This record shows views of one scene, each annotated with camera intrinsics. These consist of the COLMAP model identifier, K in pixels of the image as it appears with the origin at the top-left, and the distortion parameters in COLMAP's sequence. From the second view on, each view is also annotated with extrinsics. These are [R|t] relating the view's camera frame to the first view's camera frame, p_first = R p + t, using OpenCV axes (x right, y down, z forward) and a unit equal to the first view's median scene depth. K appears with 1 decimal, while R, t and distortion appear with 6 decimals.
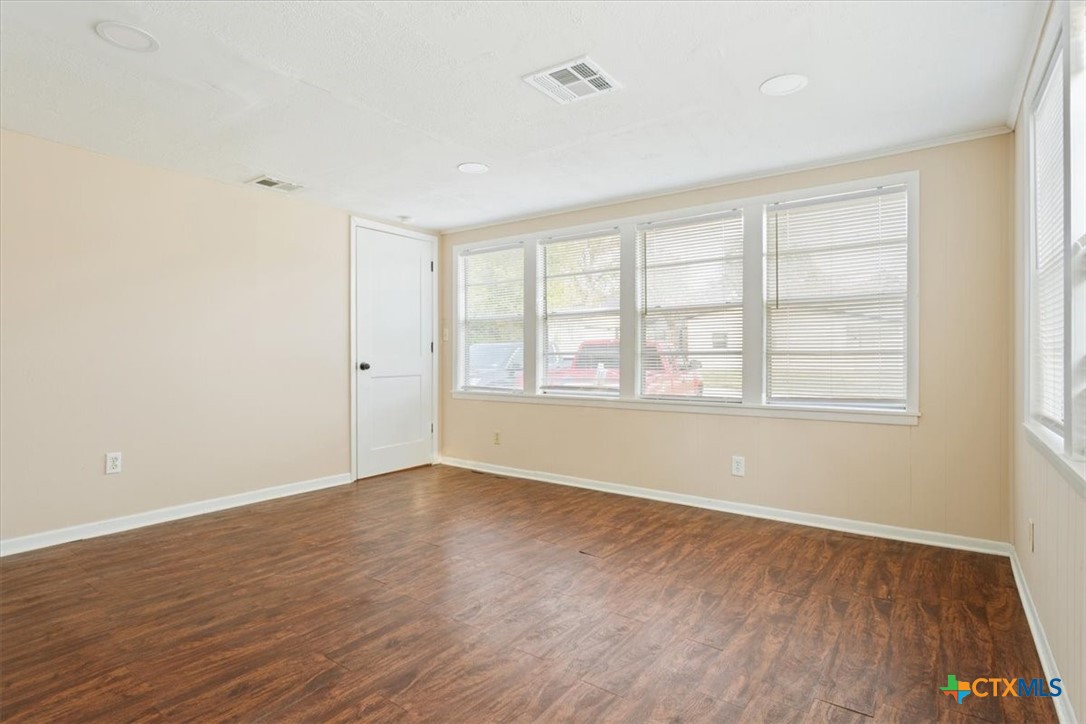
lens RADIAL K [[542.3, 0, 537.9], [0, 542.3, 348.4], [0, 0, 1]] dist [-0.003932, 0.000406]
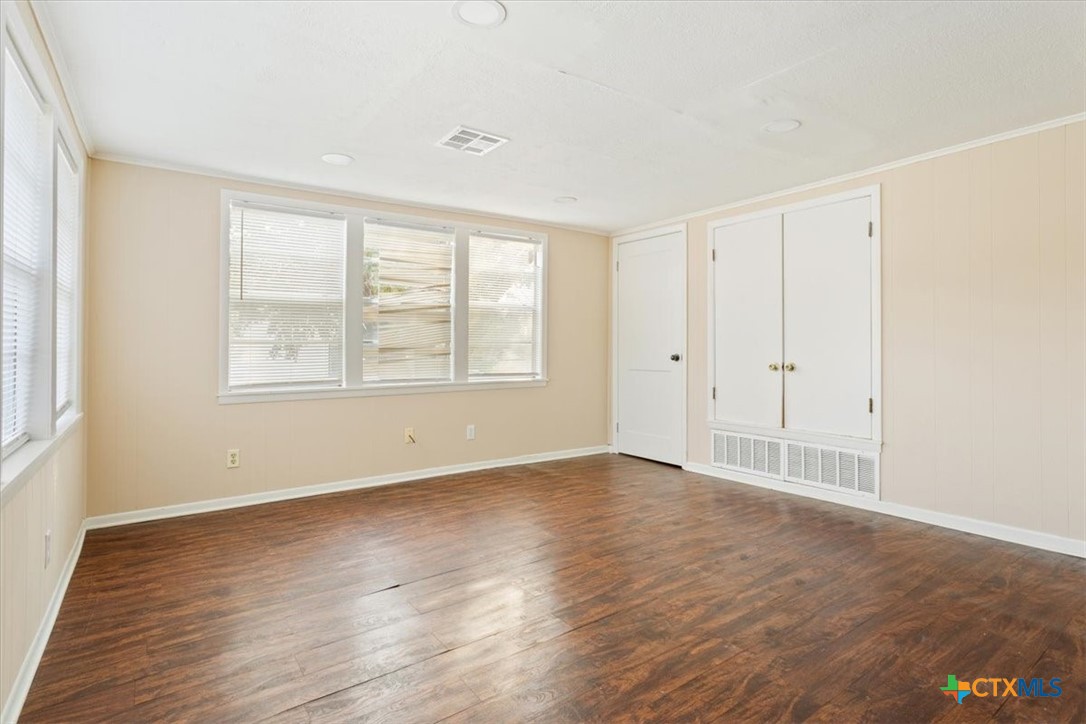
lens RADIAL K [[542.3, 0, 537.9], [0, 542.3, 348.4], [0, 0, 1]] dist [-0.003932, 0.000406]
pose [[-0.945431, 0.000646, 0.325823, -0.459589], [0.001696, 0.999994, 0.002939, -0.005914], [-0.325819, 0.003331, -0.945426, 1.936385]]
